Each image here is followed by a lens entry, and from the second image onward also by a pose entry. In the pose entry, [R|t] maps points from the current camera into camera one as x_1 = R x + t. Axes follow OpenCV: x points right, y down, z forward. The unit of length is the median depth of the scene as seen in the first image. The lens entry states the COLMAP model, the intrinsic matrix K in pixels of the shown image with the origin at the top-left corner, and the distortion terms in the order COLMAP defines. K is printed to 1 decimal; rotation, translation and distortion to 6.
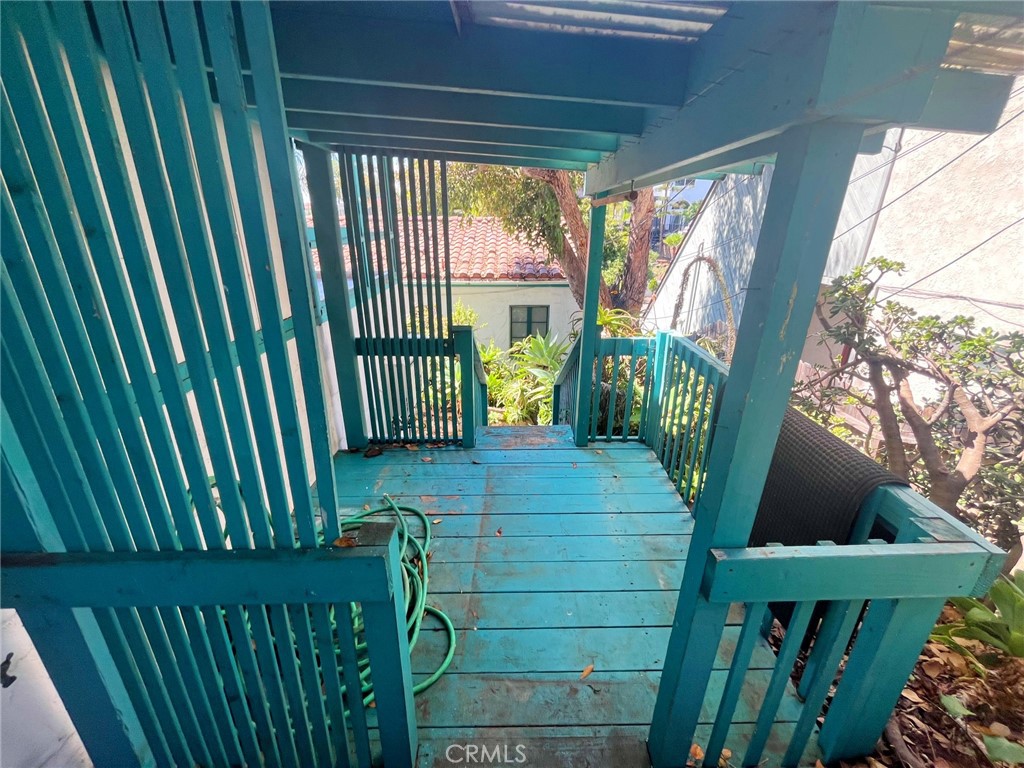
lens RADIAL K [[421.5, 0, 511.4], [0, 421.5, 383.5], [0, 0, 1]] dist [-0.004532, 0.000185]
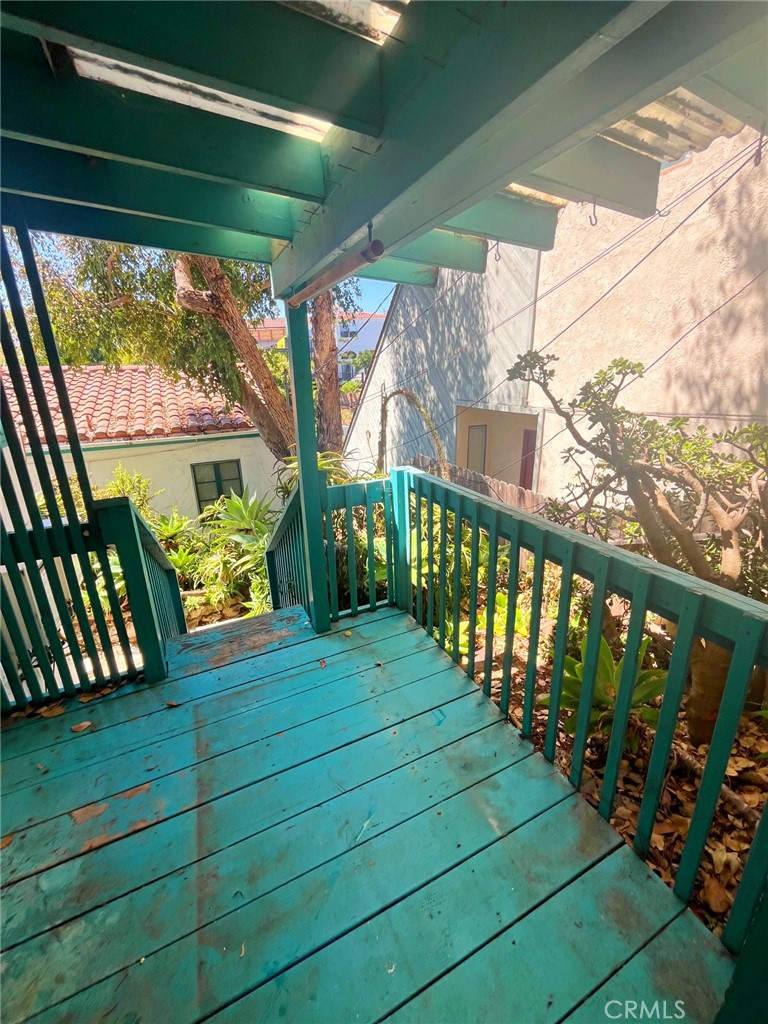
lens RADIAL K [[421.5, 0, 385.1], [0, 421.5, 511.3], [0, 0, 1]] dist [-0.004532, 0.000185]
pose [[0.905002, -0.158158, 0.394915, 0.000803], [0.178322, 0.983863, -0.014625, -0.017098], [-0.386230, 0.083658, 0.918601, 0.126950]]
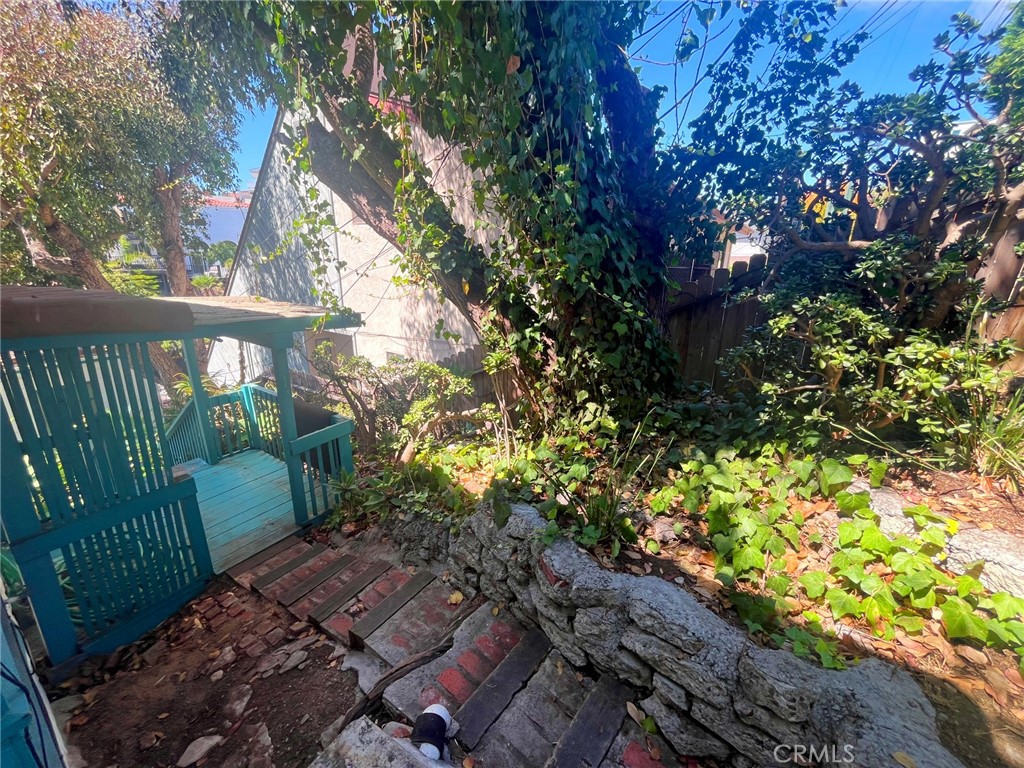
lens RADIAL K [[421.5, 0, 504.9], [0, 421.5, 384.6], [0, 0, 1]] dist [-0.004532, 0.000185]
pose [[0.568594, -0.247861, 0.784389, -0.203474], [0.298697, 0.950655, 0.083878, 0.027561], [-0.766473, 0.186602, 0.614572, -0.467965]]
